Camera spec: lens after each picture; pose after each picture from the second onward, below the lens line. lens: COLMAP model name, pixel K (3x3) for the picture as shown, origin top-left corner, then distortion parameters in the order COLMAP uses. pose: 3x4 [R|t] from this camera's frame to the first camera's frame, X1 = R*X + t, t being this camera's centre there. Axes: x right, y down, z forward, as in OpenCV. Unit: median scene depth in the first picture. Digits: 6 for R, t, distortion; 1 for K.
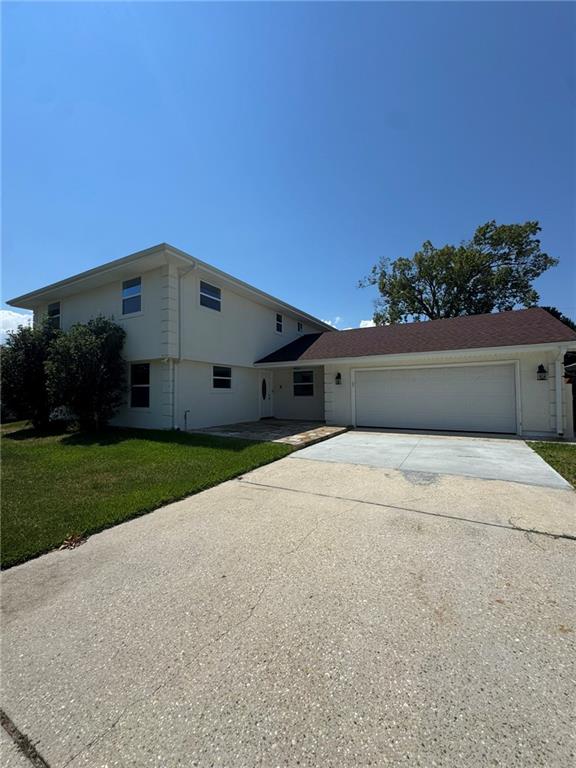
lens RADIAL K [[306.0, 0, 288.0], [0, 306.0, 384.0], [0, 0, 1]] dist [-0.001284, -0.000158]
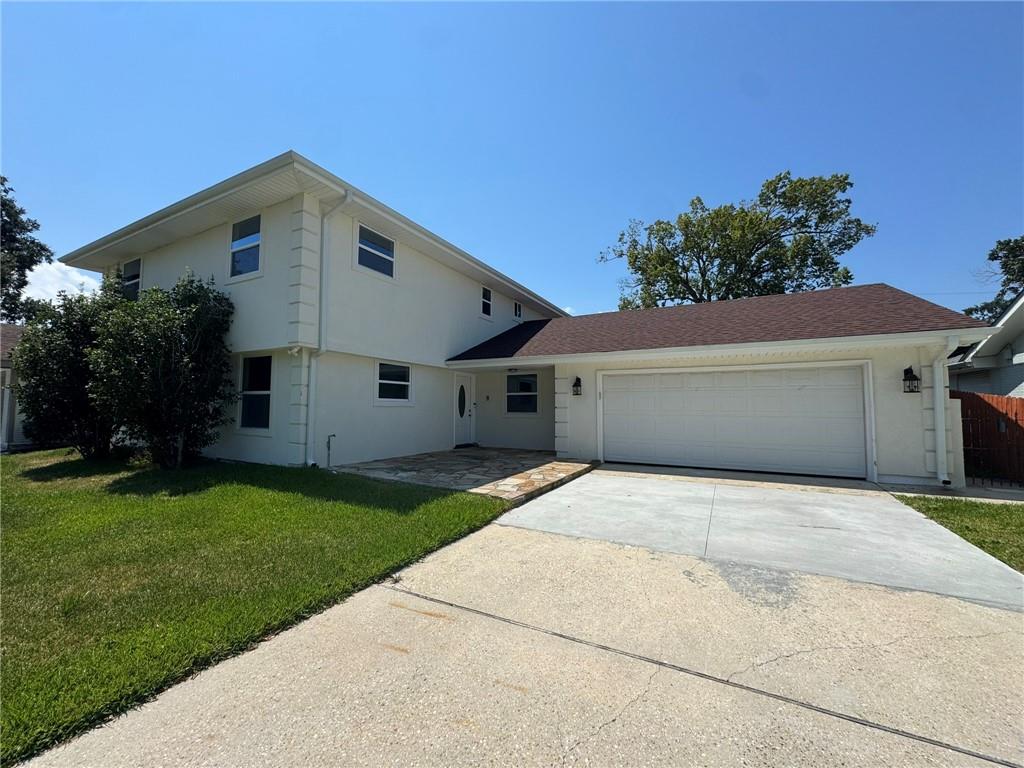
lens RADIAL K [[408.0, 0, 512.0], [0, 408.0, 384.0], [0, 0, 1]] dist [-0.001284, -0.000158]
pose [[0.999446, 0.014961, 0.029716, 0.003616], [-0.014155, 0.999532, -0.027129, 0.003206], [-0.030108, 0.026693, 0.999190, 0.170850]]
